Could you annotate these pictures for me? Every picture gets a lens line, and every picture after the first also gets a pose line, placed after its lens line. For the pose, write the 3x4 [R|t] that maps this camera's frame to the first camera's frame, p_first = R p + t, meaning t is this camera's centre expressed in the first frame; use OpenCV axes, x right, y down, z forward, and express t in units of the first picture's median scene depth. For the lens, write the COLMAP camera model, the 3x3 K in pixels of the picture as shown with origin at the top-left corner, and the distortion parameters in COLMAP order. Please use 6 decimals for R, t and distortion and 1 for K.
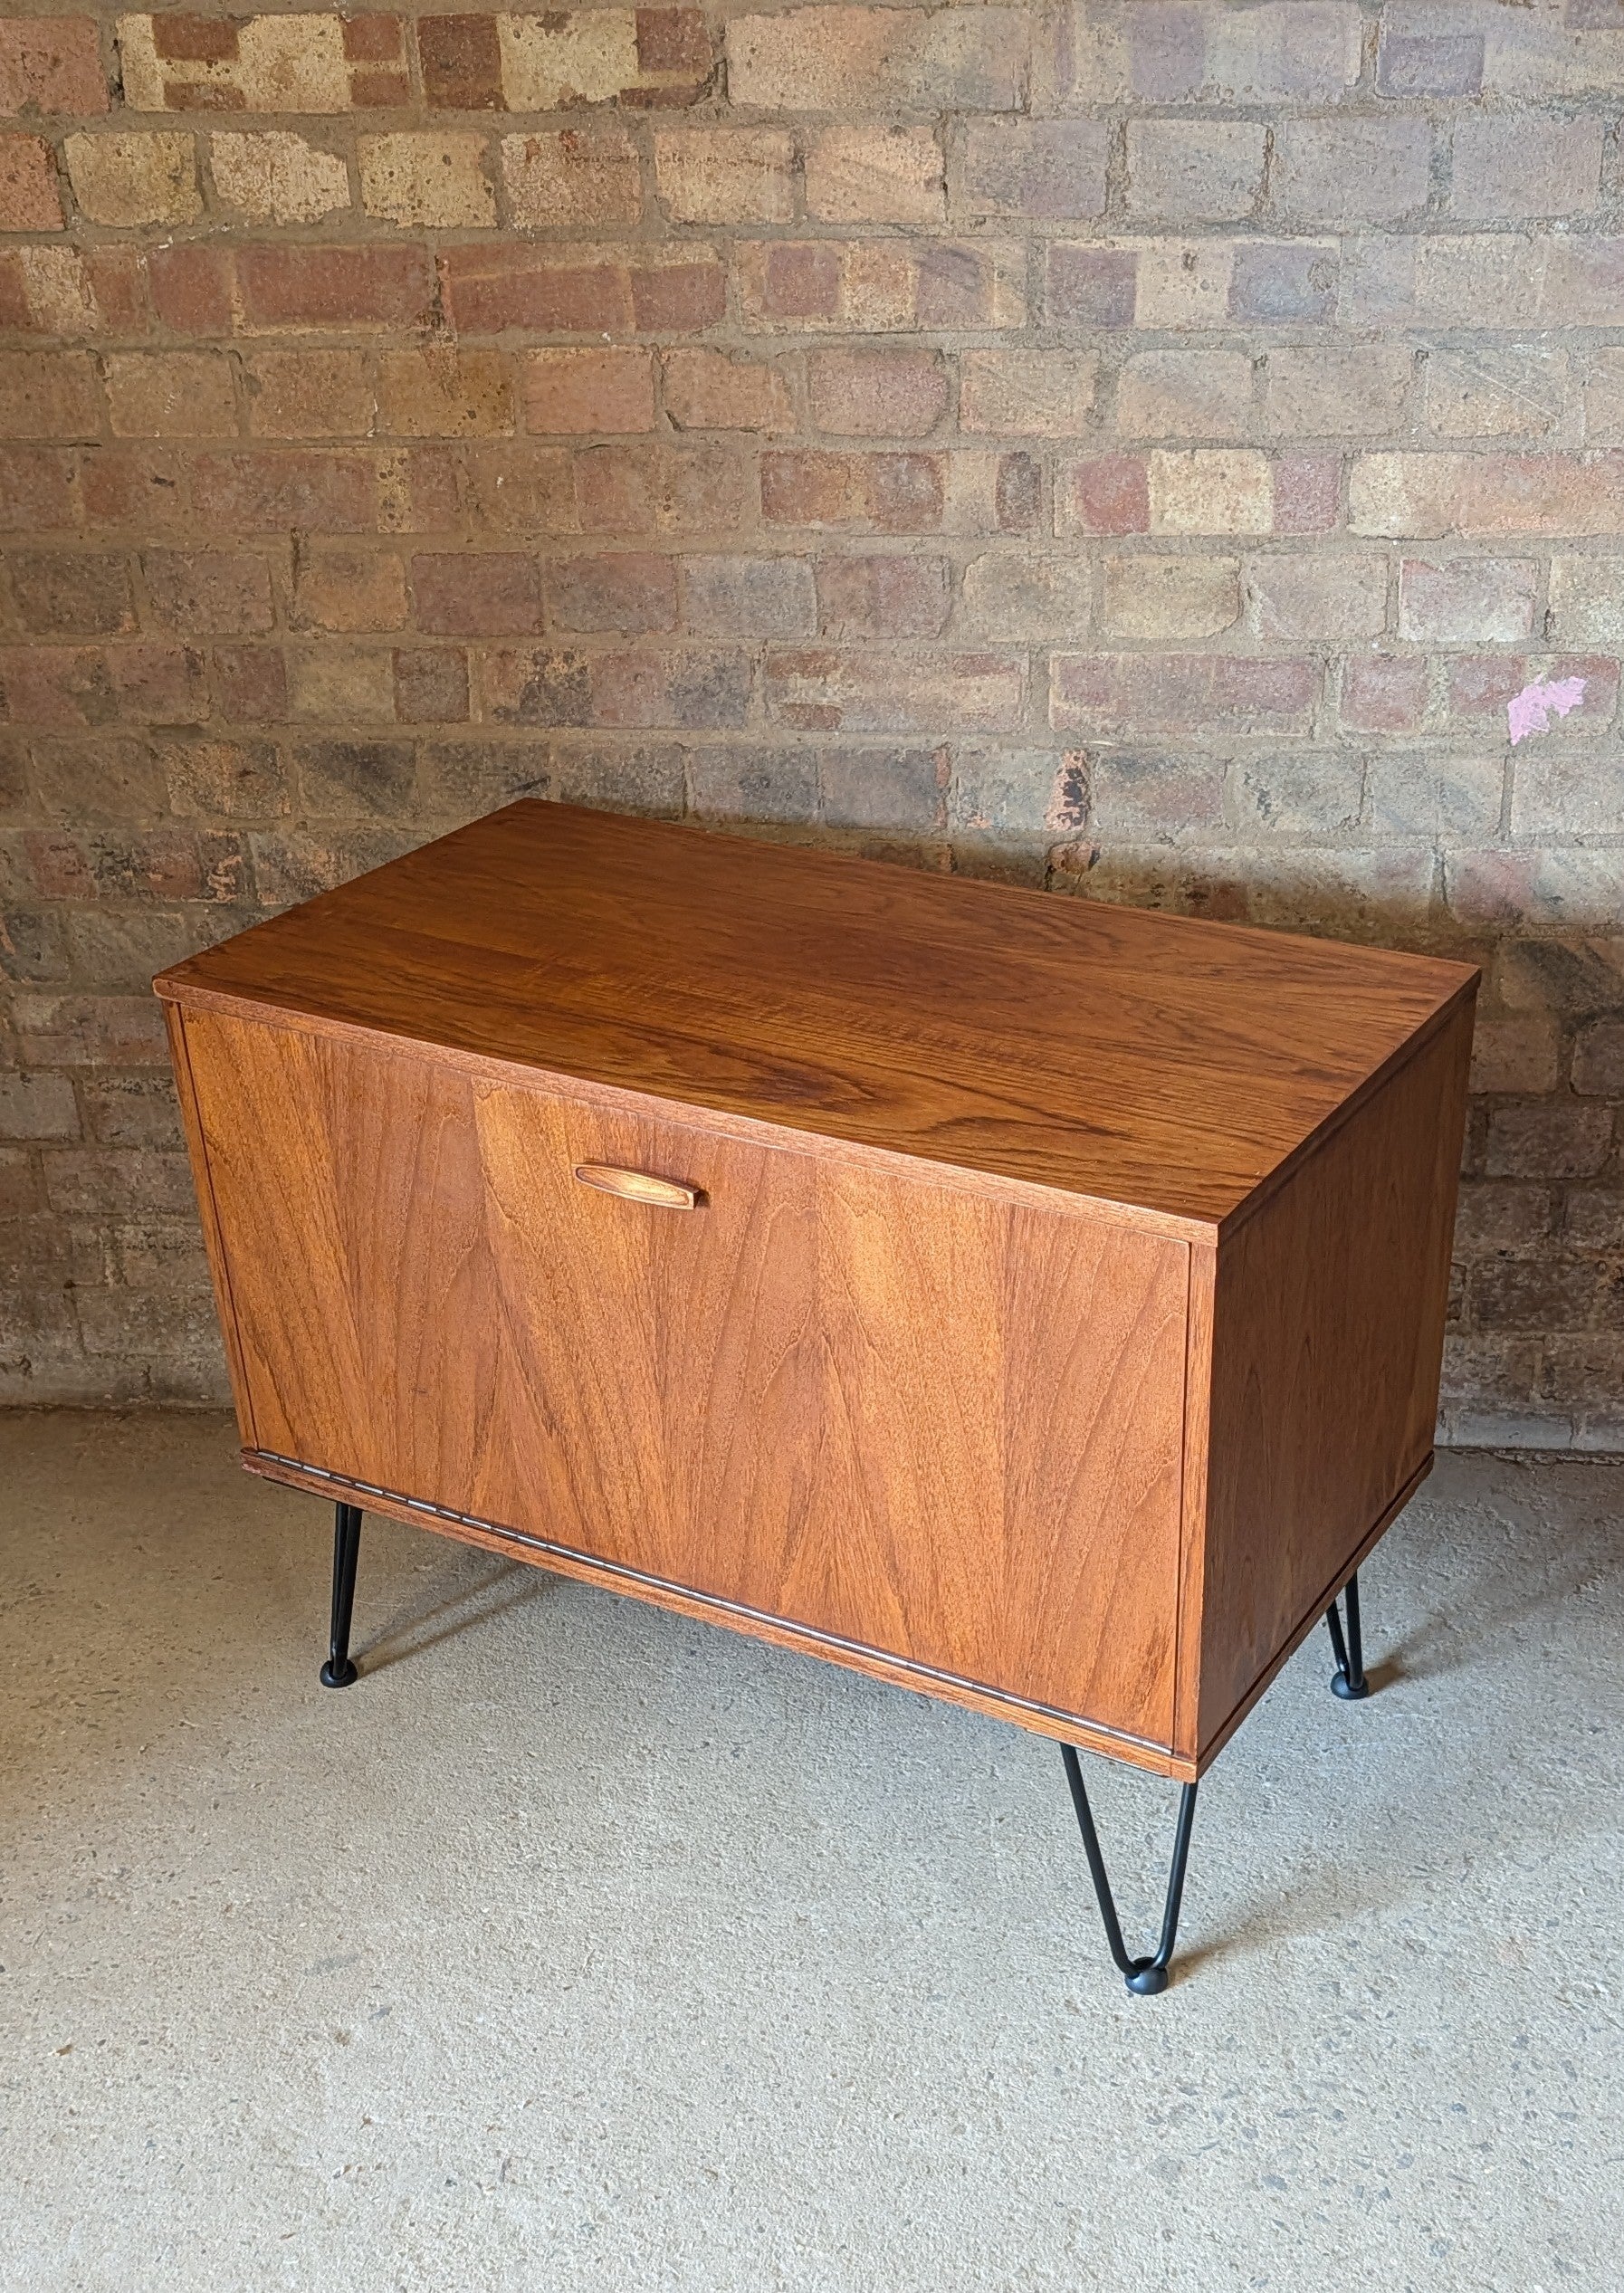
lens RADIAL K [[2683.0, 0, 898.9], [0, 2683.0, 1412.3], [0, 0, 1]] dist [0.025978, -0.049149]
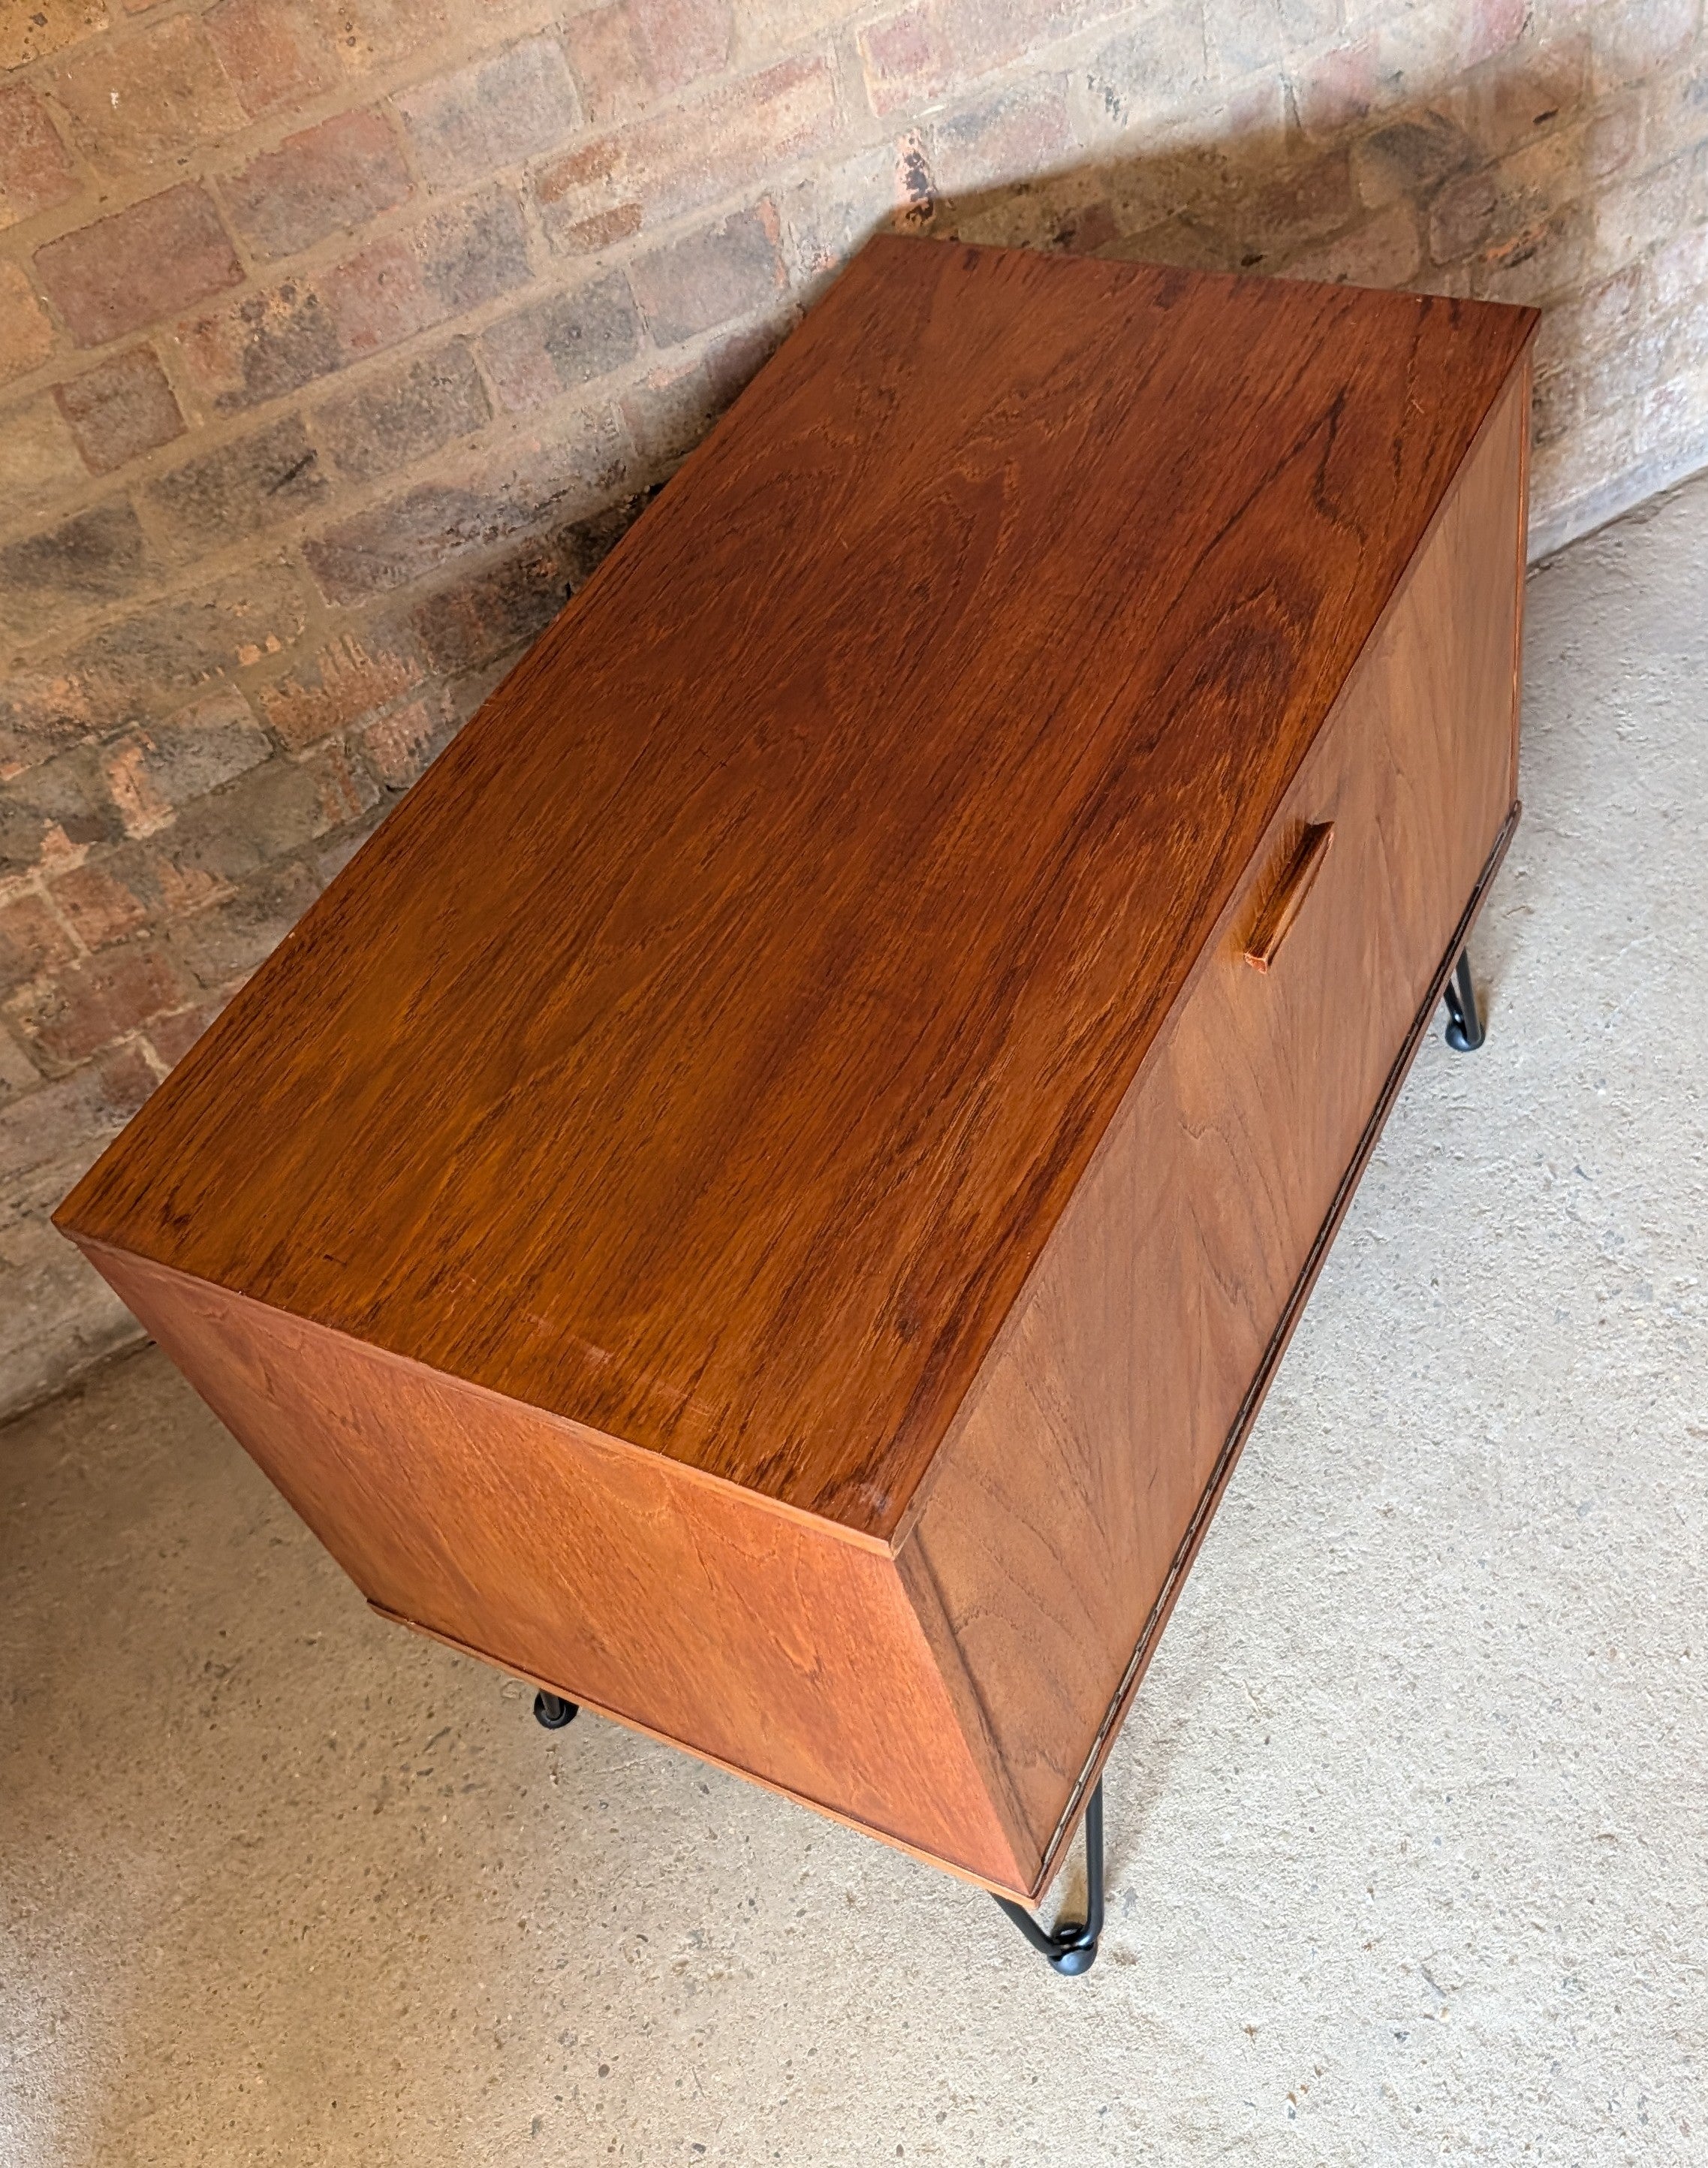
lens RADIAL K [[2229.4, 0, 954.1], [0, 2229.4, 992.9], [0, 0, 1]] dist [-0.001833, 0.005377]
pose [[0.796819, -0.521955, 0.304373, -0.262663], [0.430828, 0.843996, 0.319465, -0.238005], [-0.423635, -0.123423, 0.897385, 0.366130]]
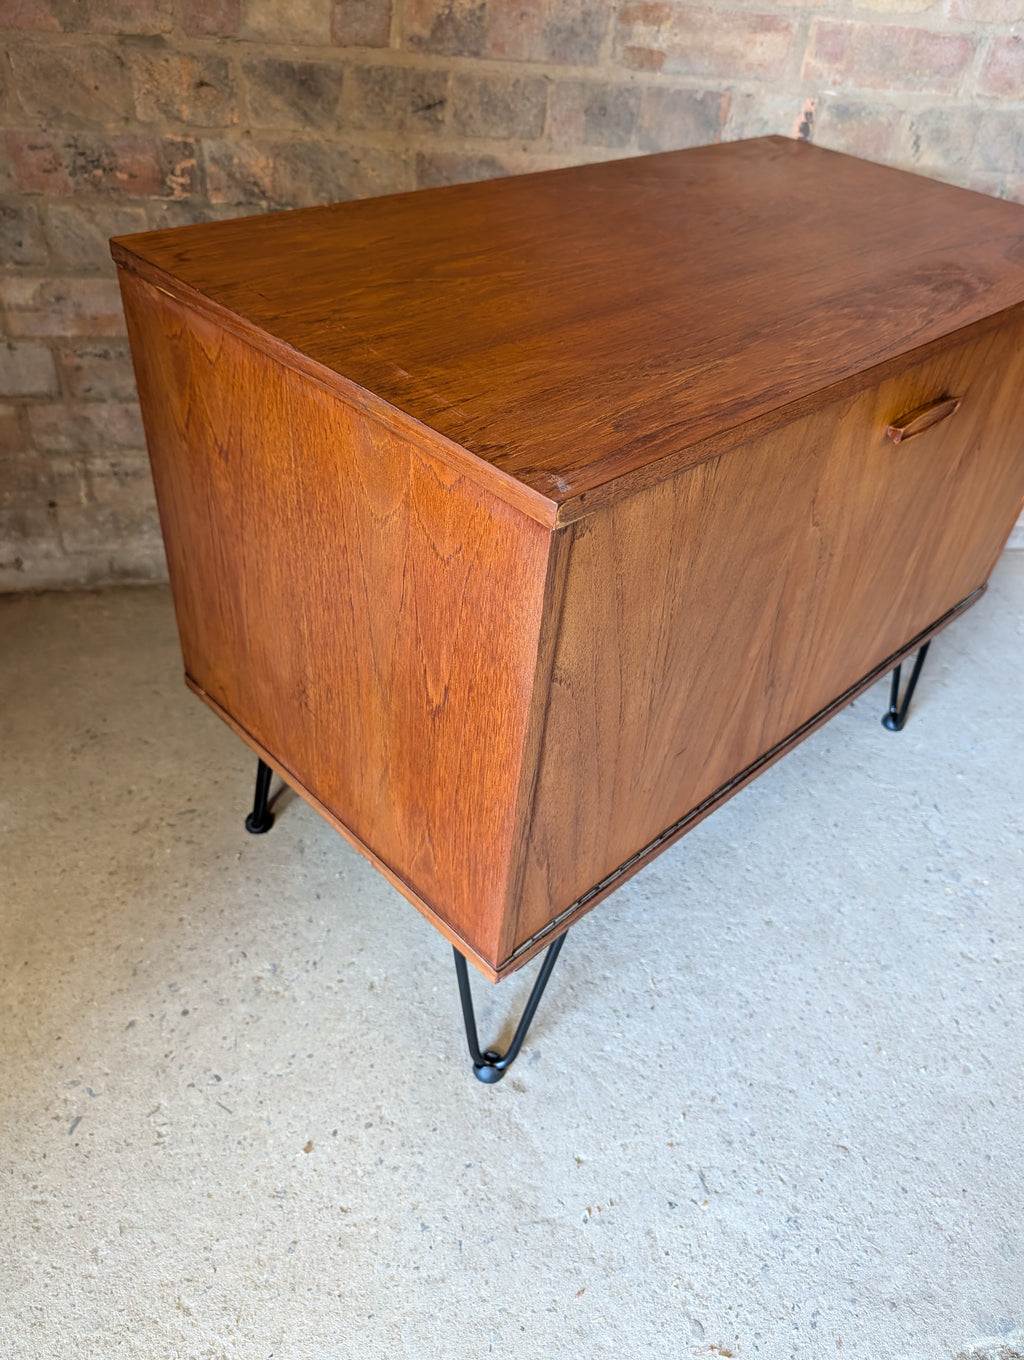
lens RADIAL K [[996.0, 0, 526.4], [0, 996.0, 692.9], [0, 0, 1]] dist [-0.006799, -0.000356]
pose [[0.947853, -0.112281, 0.298275, -0.280584], [0.057218, 0.980631, 0.187319, -0.039926], [-0.313530, -0.160485, 0.935918, 0.496164]]
